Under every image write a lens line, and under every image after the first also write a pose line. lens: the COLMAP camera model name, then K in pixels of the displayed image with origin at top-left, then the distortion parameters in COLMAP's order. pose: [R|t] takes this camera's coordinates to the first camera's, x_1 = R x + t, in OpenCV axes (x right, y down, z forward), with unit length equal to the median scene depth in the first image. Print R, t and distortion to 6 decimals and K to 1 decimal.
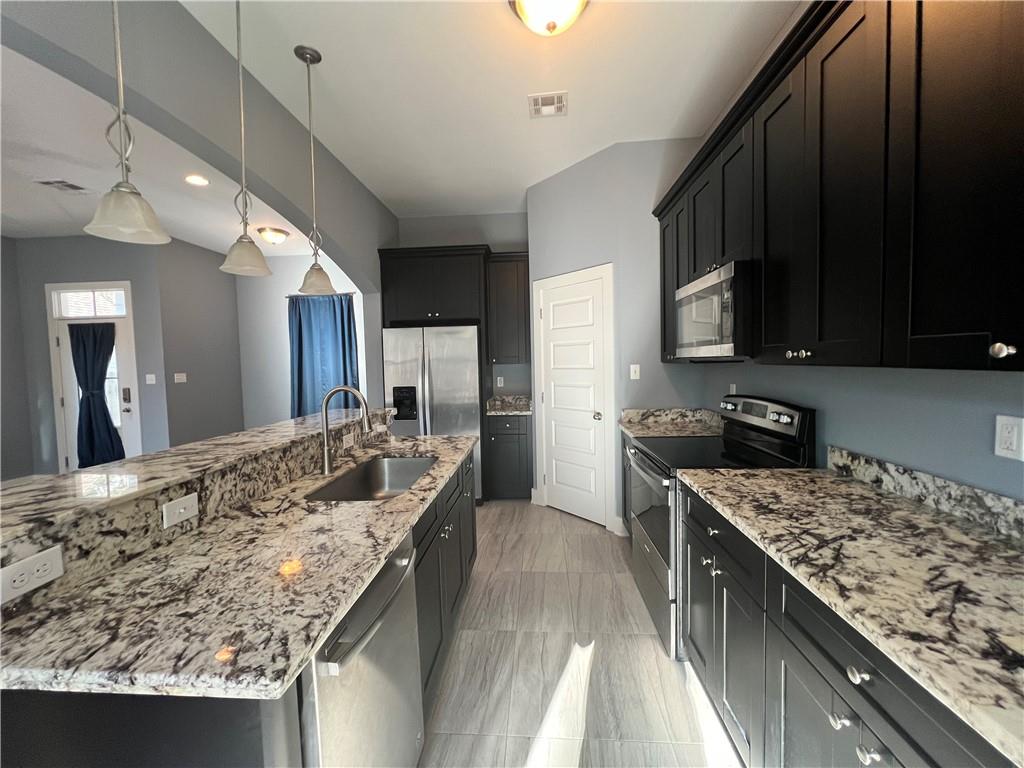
lens RADIAL K [[412.3, 0, 512.4], [0, 412.3, 381.6], [0, 0, 1]] dist [-0.001826, 0.000391]
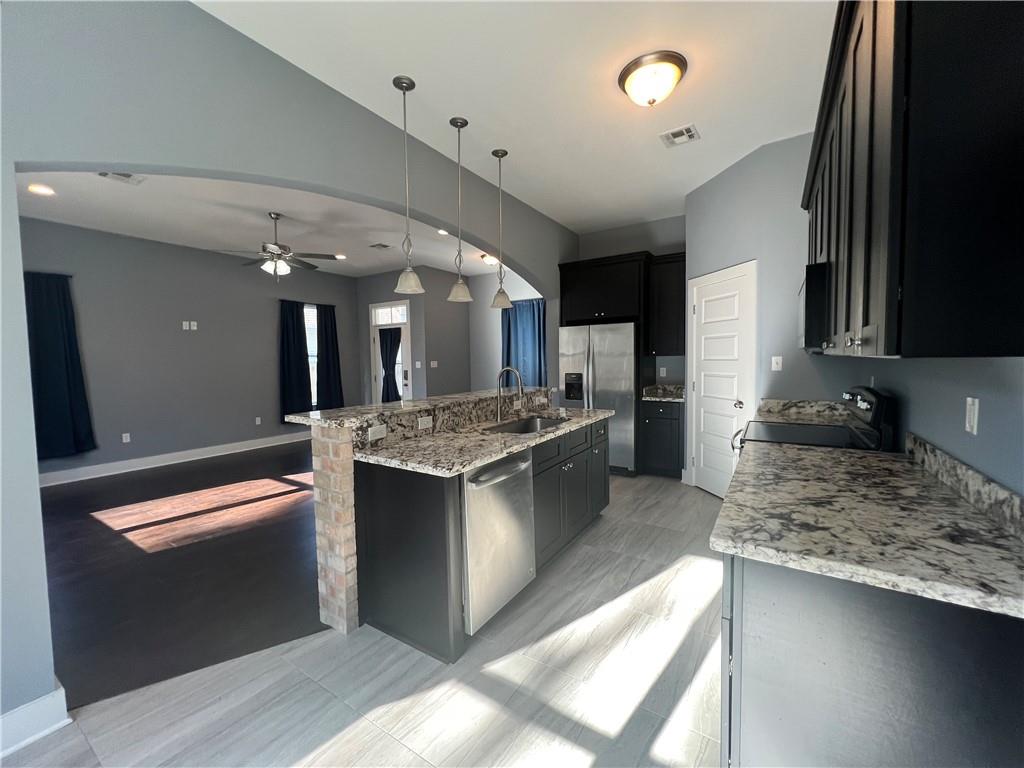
lens RADIAL K [[412.3, 0, 511.6], [0, 412.3, 382.3], [0, 0, 1]] dist [-0.001826, 0.000391]
pose [[0.876765, 0.036807, -0.479508, 0.212782], [-0.028115, 0.999285, 0.025298, 0.016555], [0.480096, -0.008699, 0.877173, -0.230879]]
